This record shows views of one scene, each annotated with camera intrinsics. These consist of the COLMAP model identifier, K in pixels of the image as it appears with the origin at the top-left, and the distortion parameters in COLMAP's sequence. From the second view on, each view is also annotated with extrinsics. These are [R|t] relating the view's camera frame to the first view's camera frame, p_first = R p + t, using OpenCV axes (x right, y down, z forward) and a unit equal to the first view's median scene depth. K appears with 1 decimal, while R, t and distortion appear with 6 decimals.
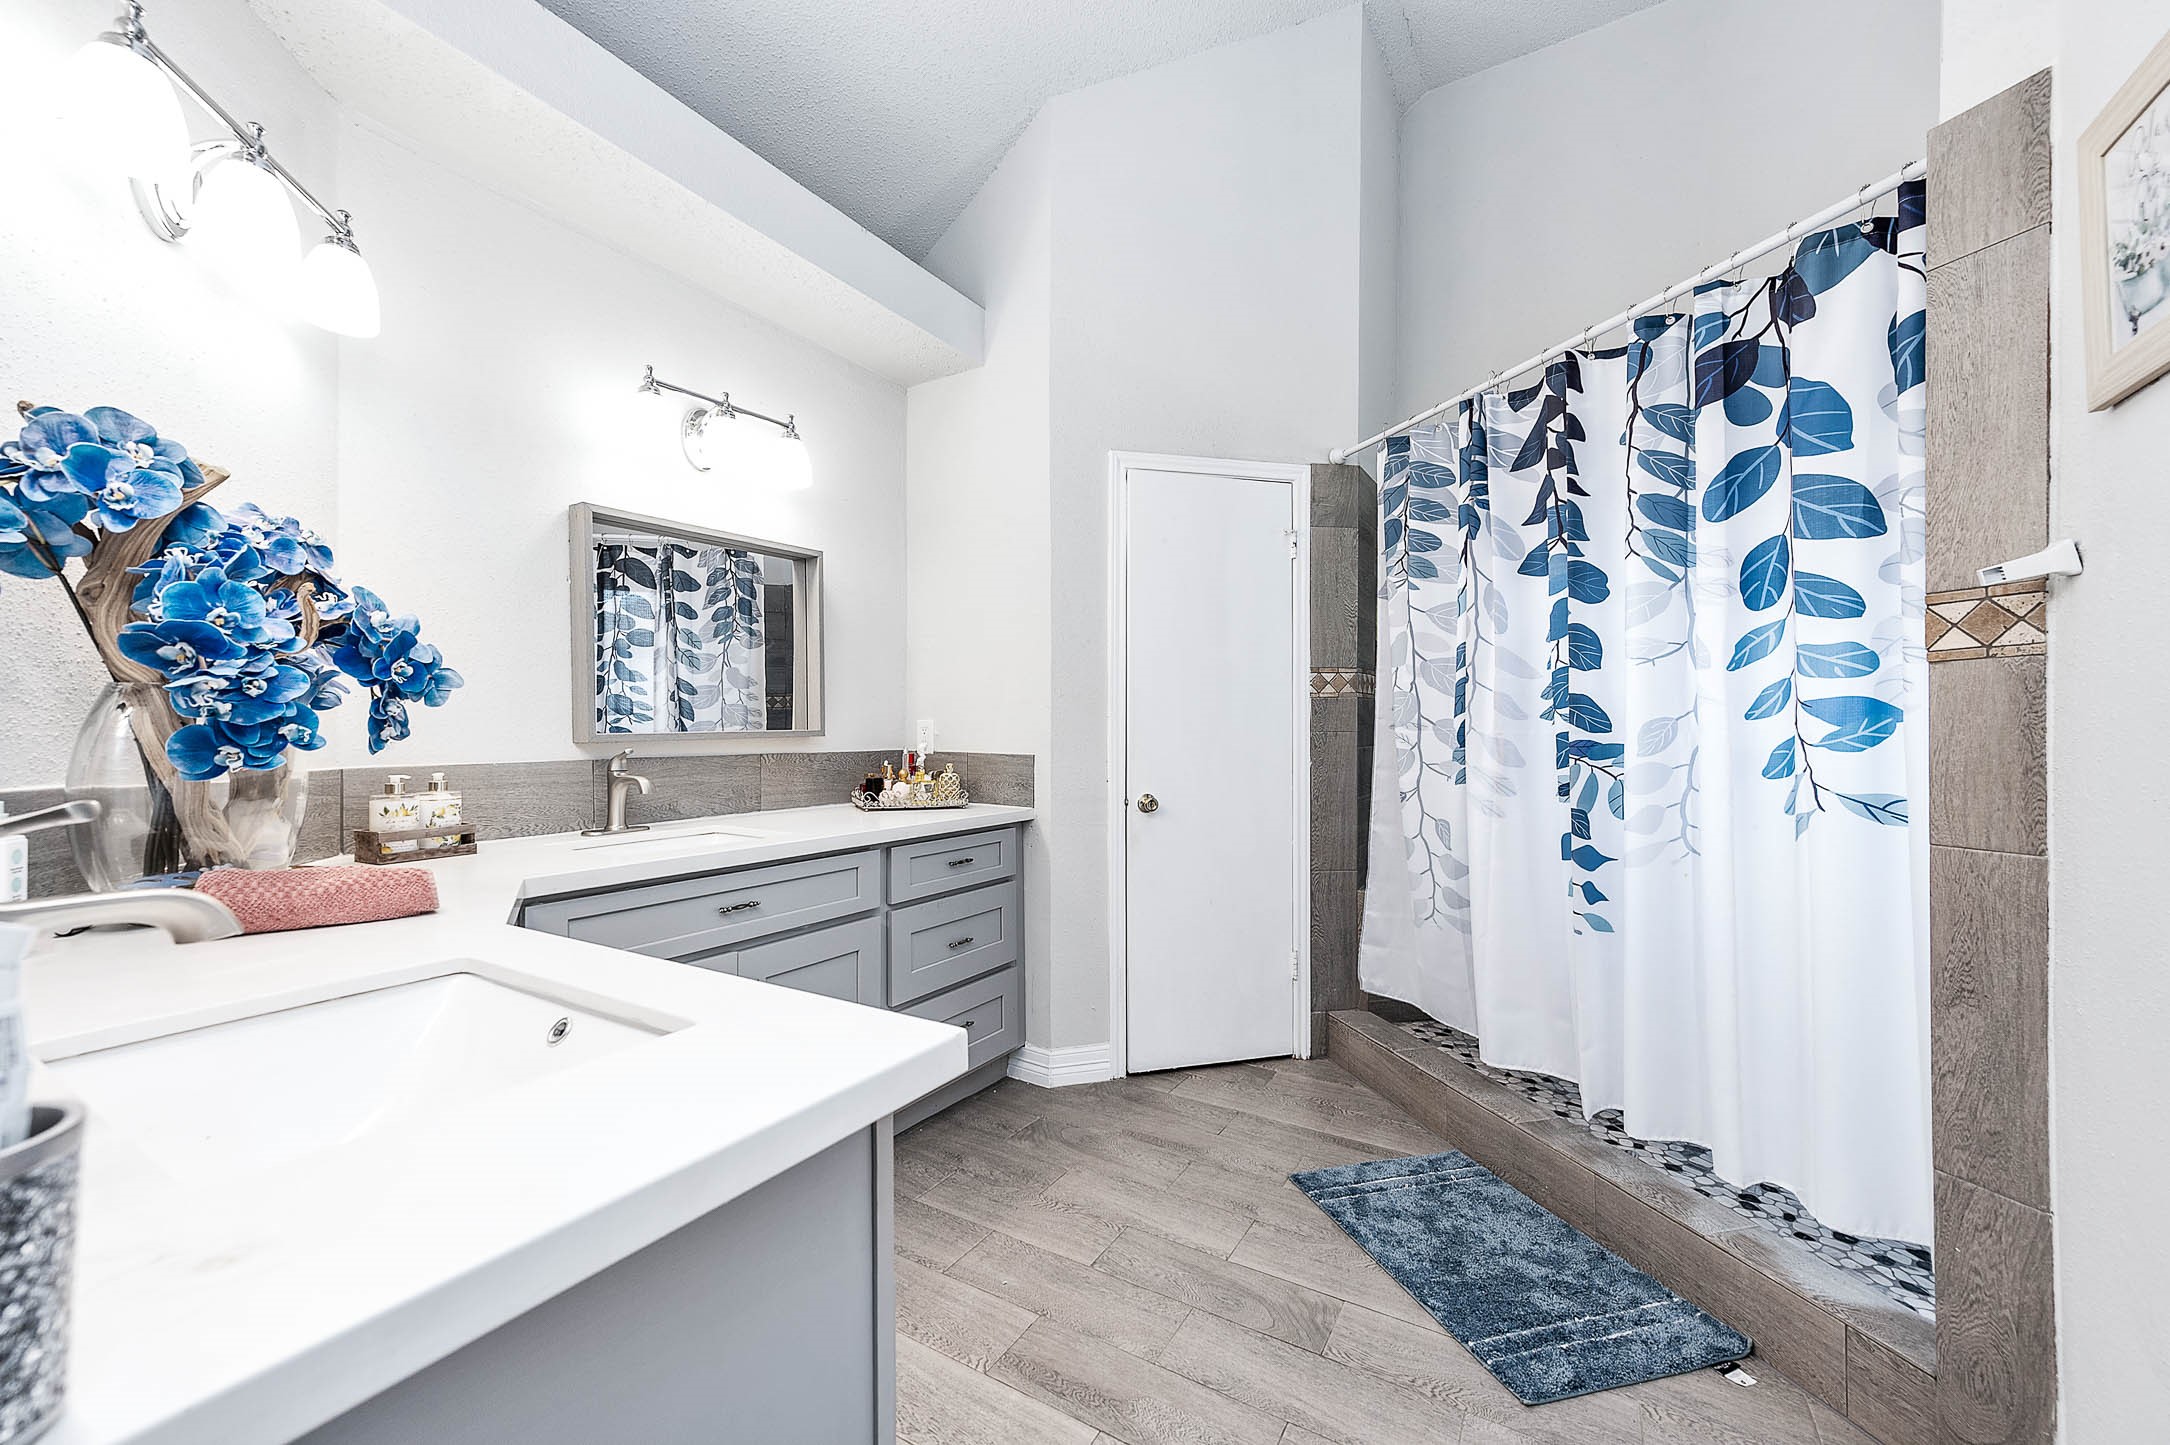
lens RADIAL K [[908.9, 0, 1102.3], [0, 908.9, 730.1], [0, 0, 1]] dist [0.013744, 0.000230]
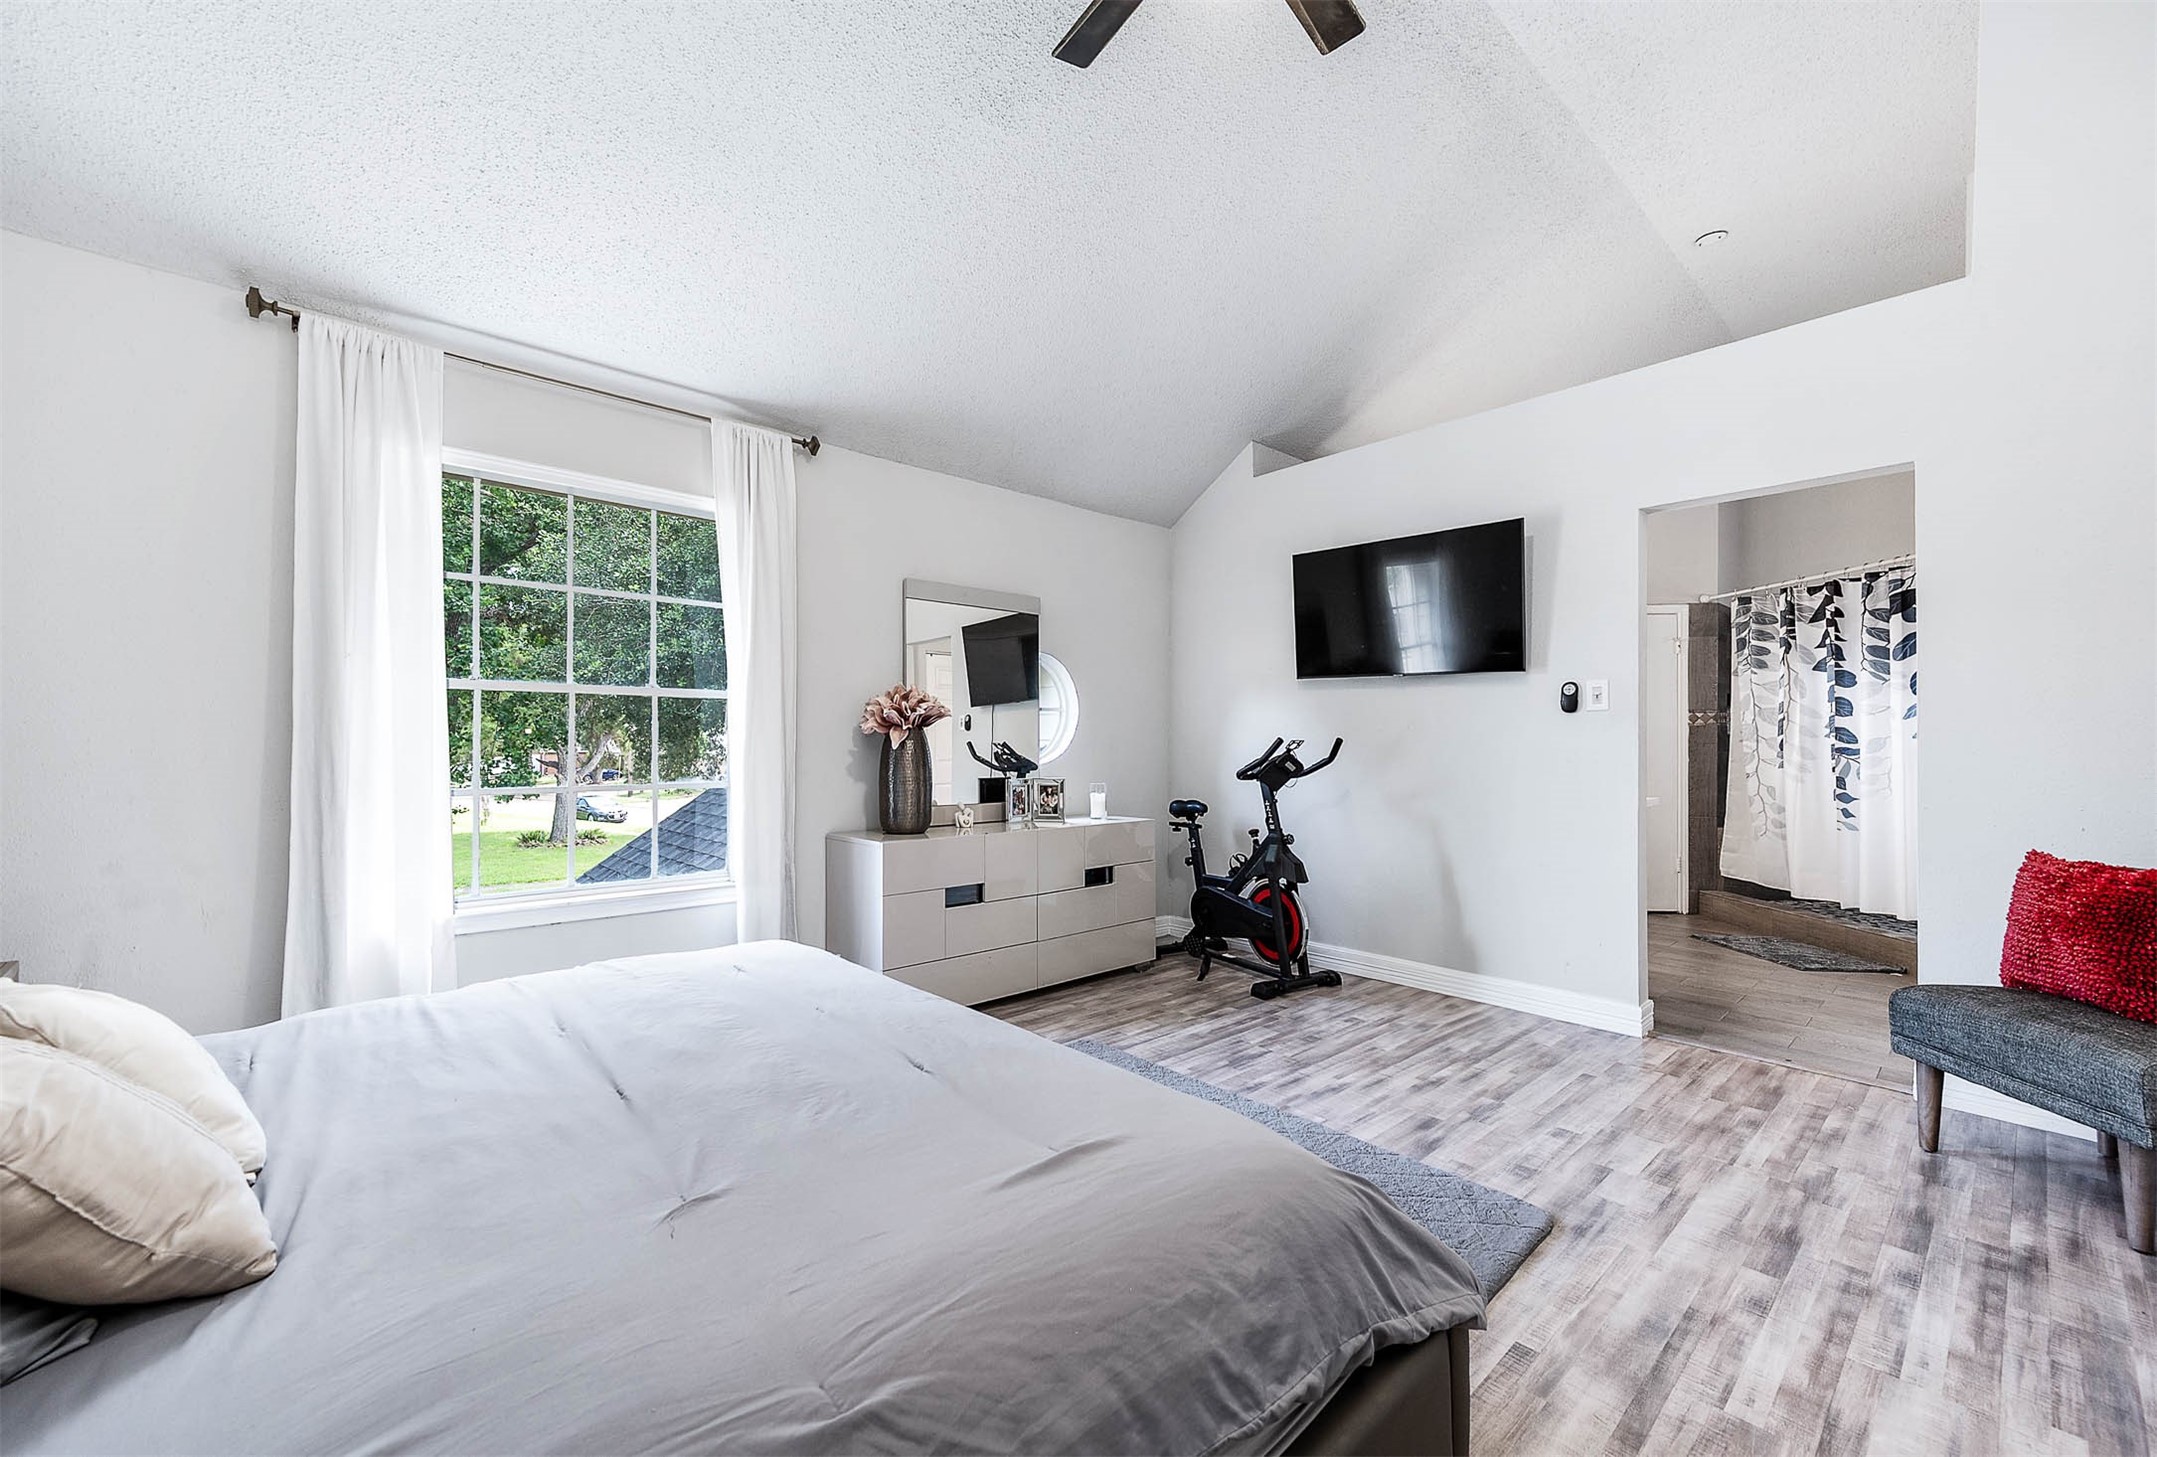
lens RADIAL K [[903.4, 0, 1111.2], [0, 903.4, 741.0], [0, 0, 1]] dist [0.013744, 0.000230]
pose [[0.965484, 0.000907, -0.260462, -0.598472], [-0.001689, 0.999995, -0.002779, 0.004297], [0.260458, 0.003123, 0.965480, -1.551692]]
